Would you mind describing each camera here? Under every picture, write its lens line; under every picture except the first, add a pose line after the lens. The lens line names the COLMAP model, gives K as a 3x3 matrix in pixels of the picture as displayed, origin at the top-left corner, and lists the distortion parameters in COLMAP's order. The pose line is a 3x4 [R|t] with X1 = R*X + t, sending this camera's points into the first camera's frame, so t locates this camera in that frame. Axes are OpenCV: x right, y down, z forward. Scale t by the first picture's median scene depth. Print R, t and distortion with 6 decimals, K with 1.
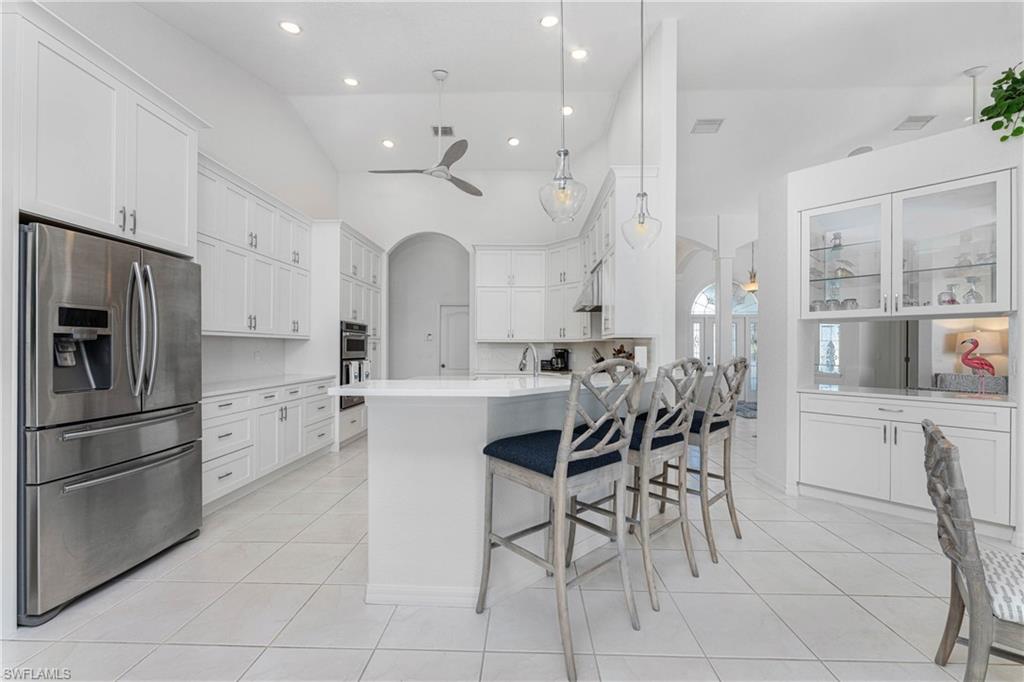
lens RADIAL K [[412.3, 0, 514.9], [0, 412.3, 347.9], [0, 0, 1]] dist [-0.000087, 0.000127]
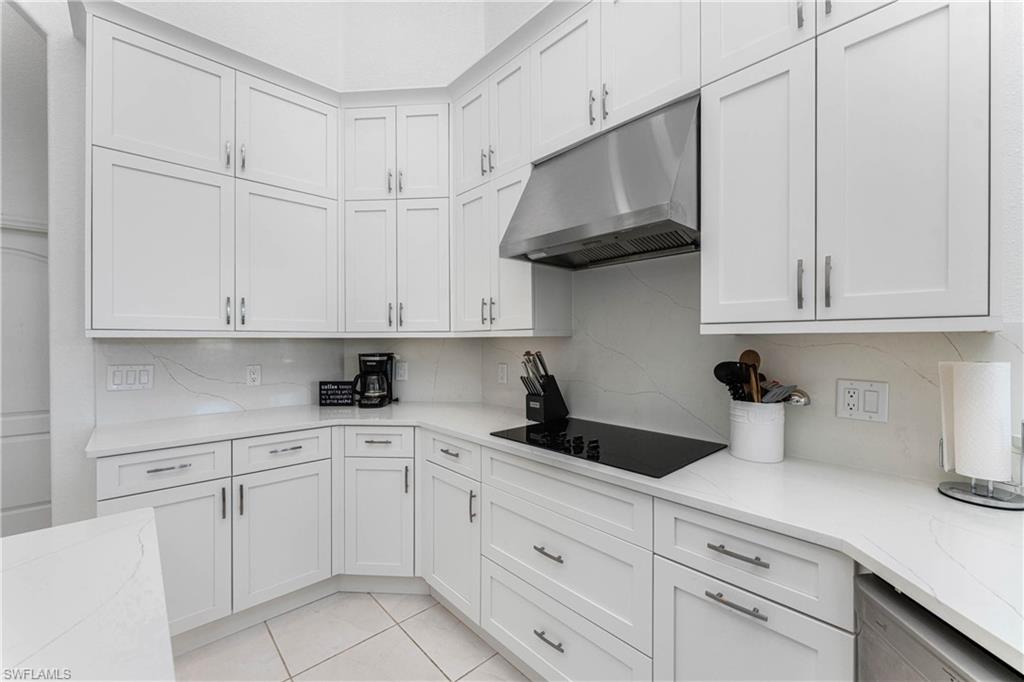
lens RADIAL K [[412.3, 0, 505.4], [0, 412.3, 340.8], [0, 0, 1]] dist [-0.000087, 0.000127]
pose [[0.716118, -0.010127, 0.697906, -0.159042], [0.005139, 0.999944, 0.009236, -0.024198], [-0.697961, -0.003028, 0.716130, 1.045496]]
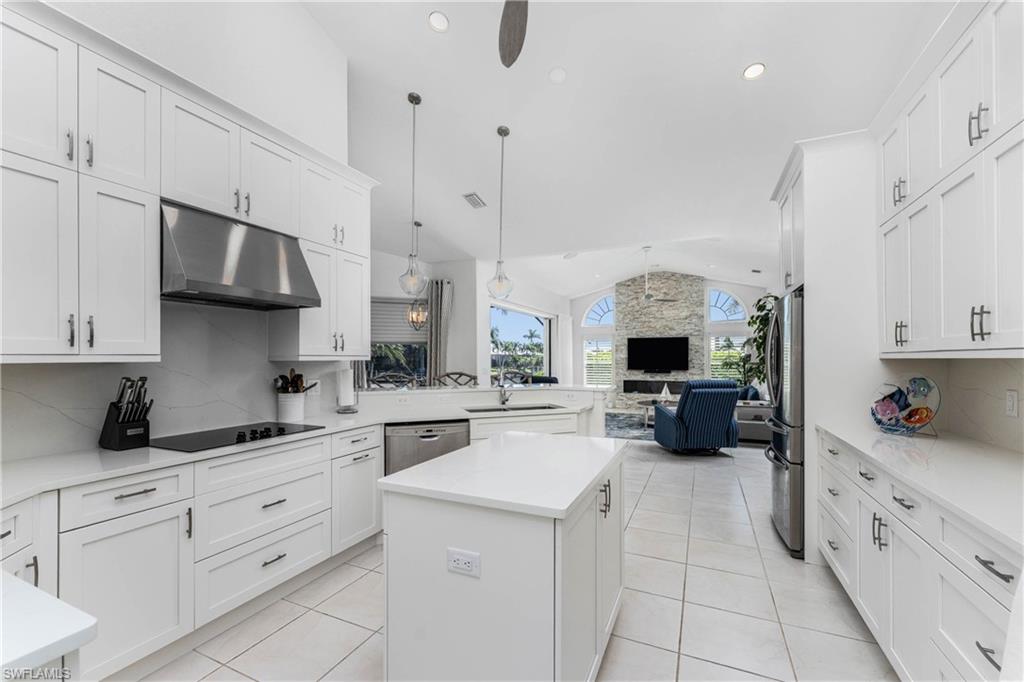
lens RADIAL K [[412.3, 0, 500.7], [0, 412.3, 356.2], [0, 0, 1]] dist [-0.000087, 0.000127]
pose [[-0.909870, -0.003846, 0.414875, -0.425071], [-0.005358, 0.999983, -0.002482, -0.034277], [-0.414859, -0.004481, -0.909875, 1.739433]]
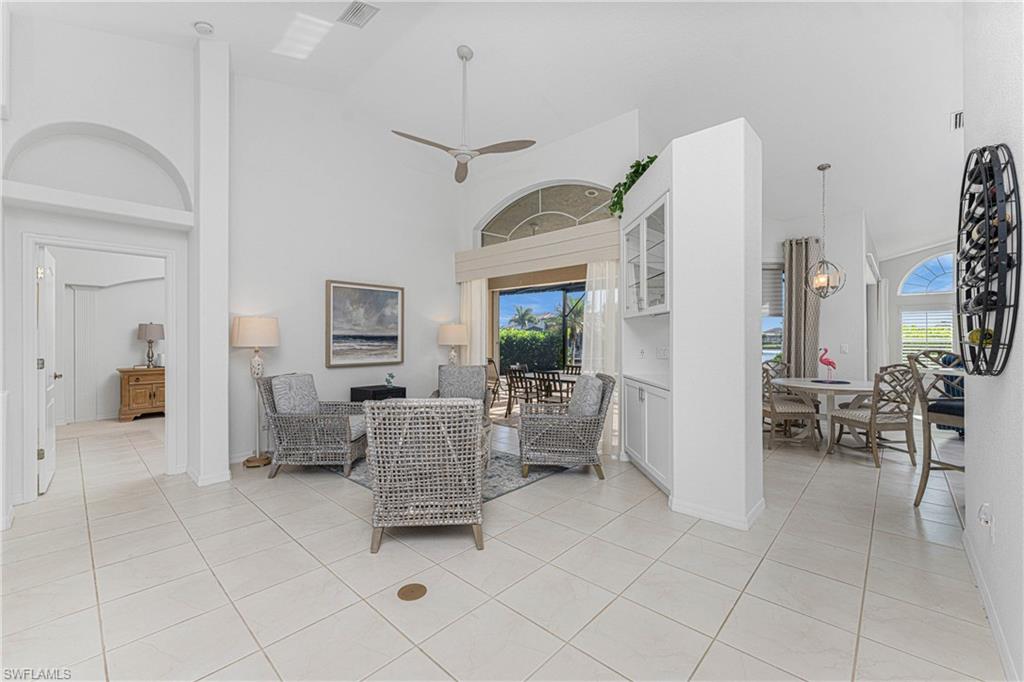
lens RADIAL K [[412.3, 0, 511.0], [0, 412.3, 337.6], [0, 0, 1]] dist [-0.000087, 0.000127]
pose [[-0.759973, -0.003655, 0.649945, 0.544349], [-0.003241, 0.999993, 0.001834, -0.008610], [-0.649947, -0.000713, -0.759979, 2.102031]]
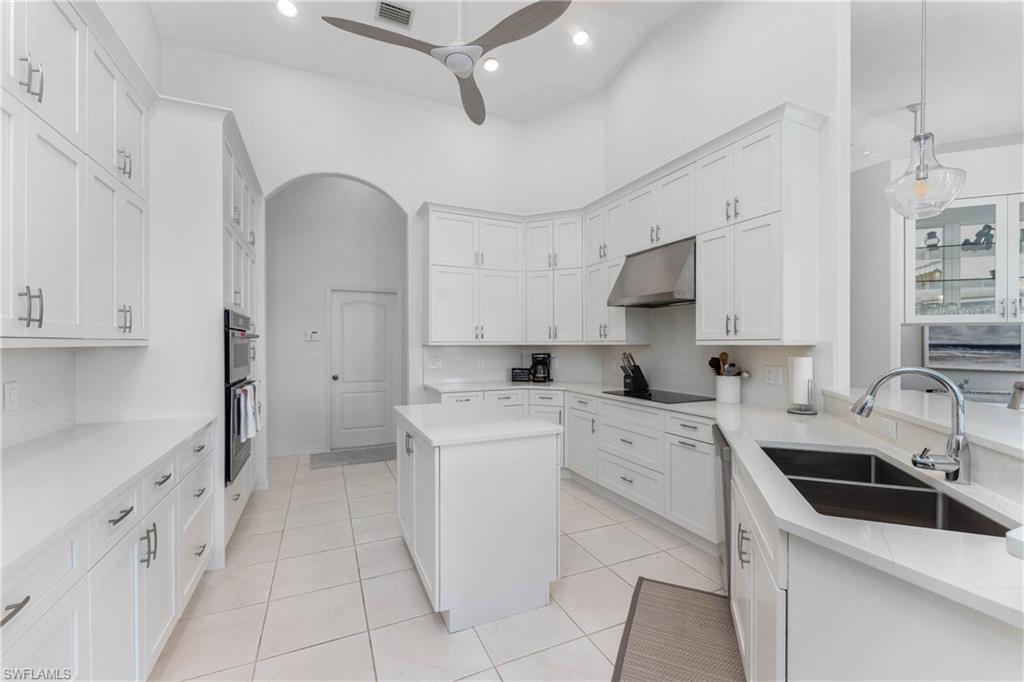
lens RADIAL K [[412.3, 0, 507.0], [0, 412.3, 343.5], [0, 0, 1]] dist [-0.000087, 0.000127]
pose [[0.896199, -0.007576, 0.443587, -0.503930], [0.006048, 0.999970, 0.004858, -0.035213], [-0.443610, -0.001671, 0.896218, 0.585307]]
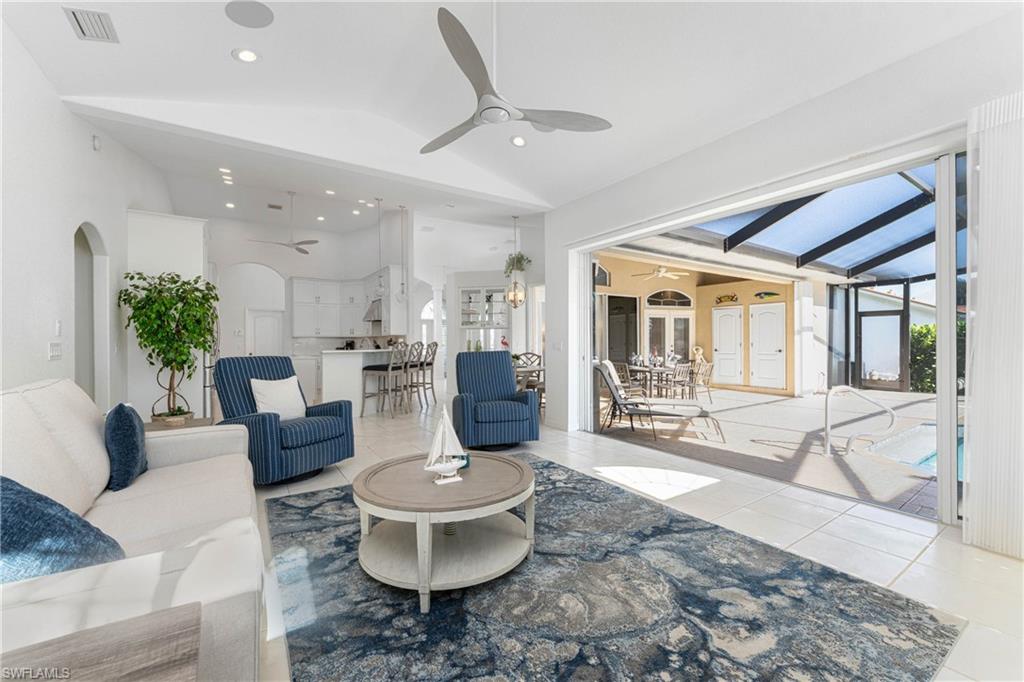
lens RADIAL K [[412.3, 0, 507.7], [0, 412.3, 344.3], [0, 0, 1]] dist [-0.000087, 0.000127]
pose [[0.820284, -0.012261, 0.571826, -0.583674], [0.009217, 0.999924, 0.008219, 0.015444], [-0.571883, -0.001471, 0.820334, -1.392097]]
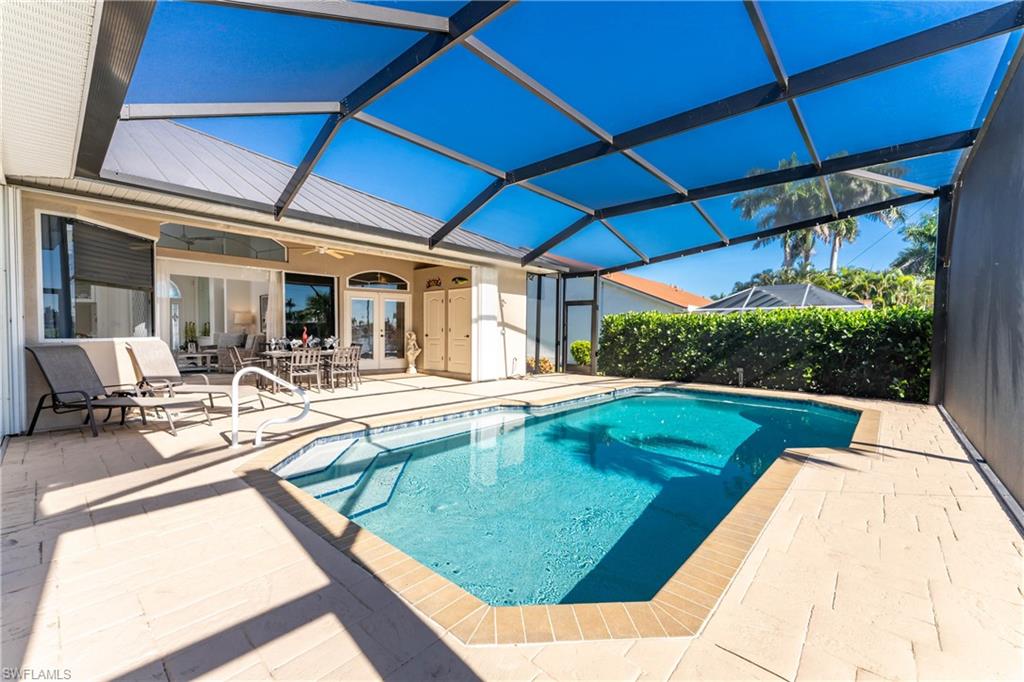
lens RADIAL K [[412.3, 0, 514.8], [0, 412.3, 343.4], [0, 0, 1]] dist [-0.000087, 0.000127]
pose [[0.639042, -0.022875, 0.768832, 0.681295], [-0.006134, 0.999374, 0.034833, 0.050046], [-0.769147, -0.026976, 0.638502, -2.260214]]
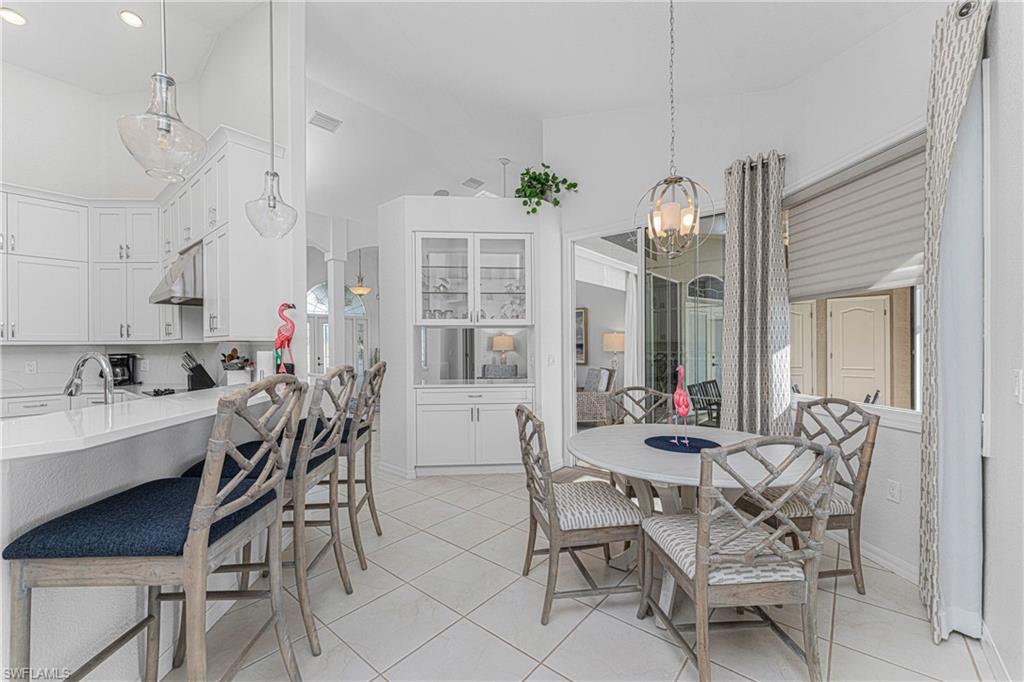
lens RADIAL K [[412.3, 0, 514.6], [0, 412.3, 347.3], [0, 0, 1]] dist [-0.000087, 0.000127]
pose [[0.617672, -0.011317, 0.786355, -0.046697], [0.009282, 0.999932, 0.007100, -0.012927], [-0.786381, 0.002914, 0.617734, 0.069698]]
